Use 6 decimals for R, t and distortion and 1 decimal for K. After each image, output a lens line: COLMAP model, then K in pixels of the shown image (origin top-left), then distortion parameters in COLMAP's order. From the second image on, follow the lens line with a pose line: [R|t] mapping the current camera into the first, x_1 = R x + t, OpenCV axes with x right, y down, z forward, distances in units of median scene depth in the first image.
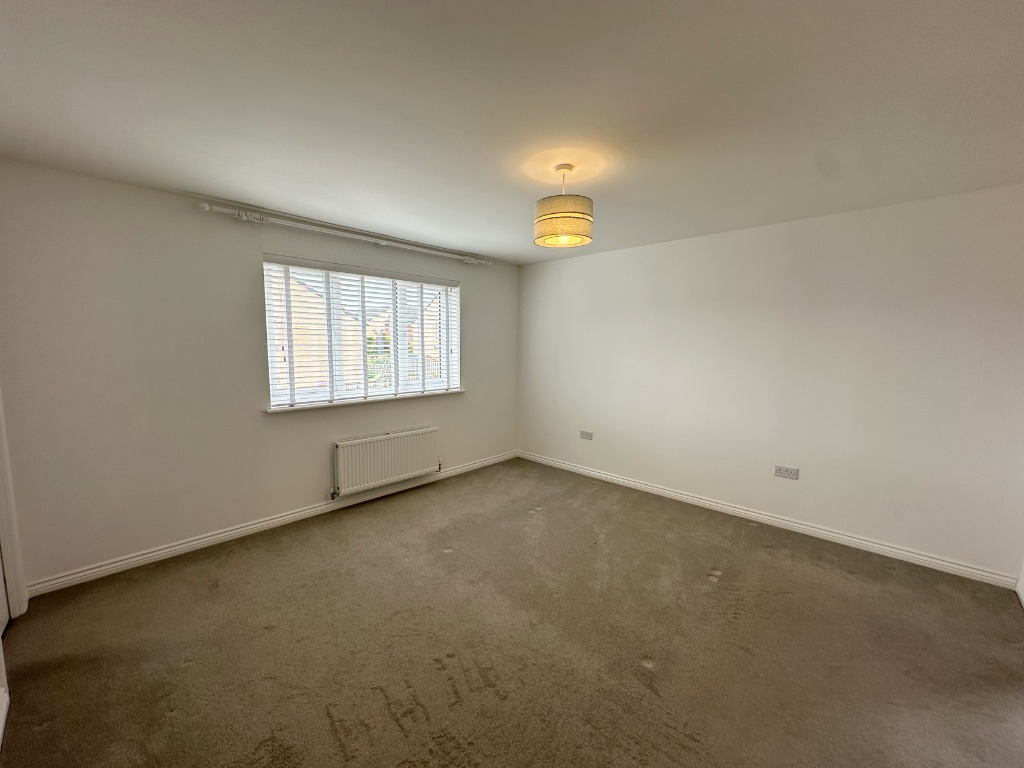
lens RADIAL K [[408.8, 0, 514.7], [0, 408.8, 383.9], [0, 0, 1]] dist [-0.000956, -0.000107]
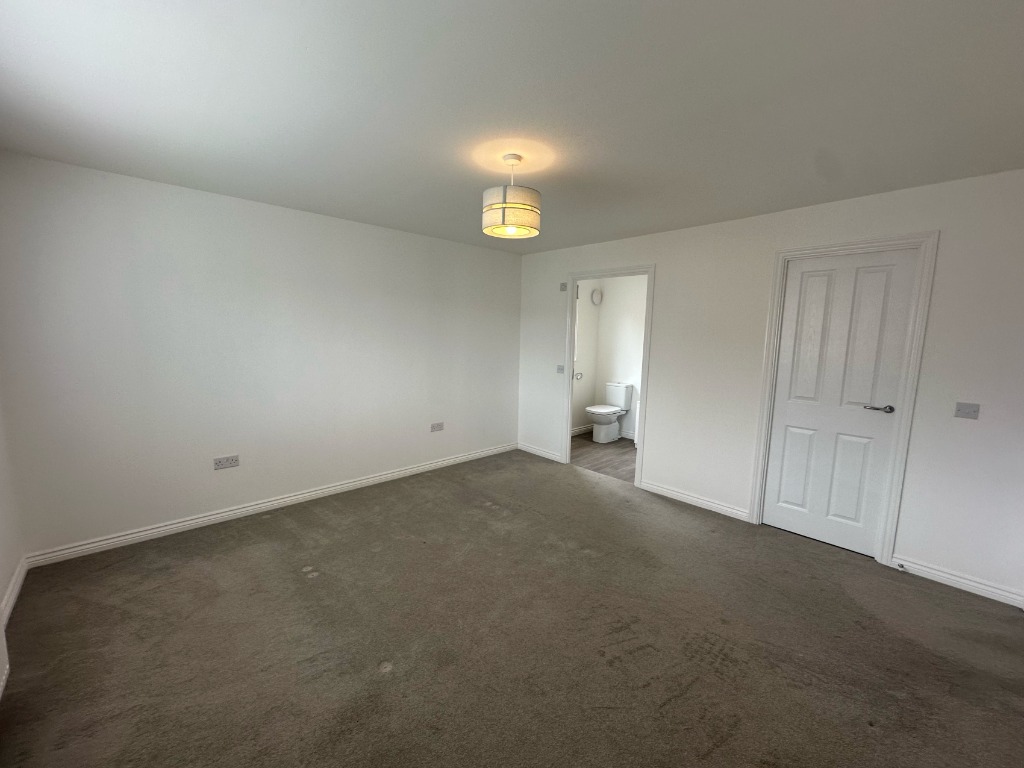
lens RADIAL K [[408.8, 0, 514.7], [0, 408.8, 383.9], [0, 0, 1]] dist [-0.000956, -0.000107]
pose [[0.050223, -0.123855, 0.991029, -0.568275], [0.081162, 0.989505, 0.119551, -0.055051], [-0.995435, 0.074430, 0.059748, 0.596157]]
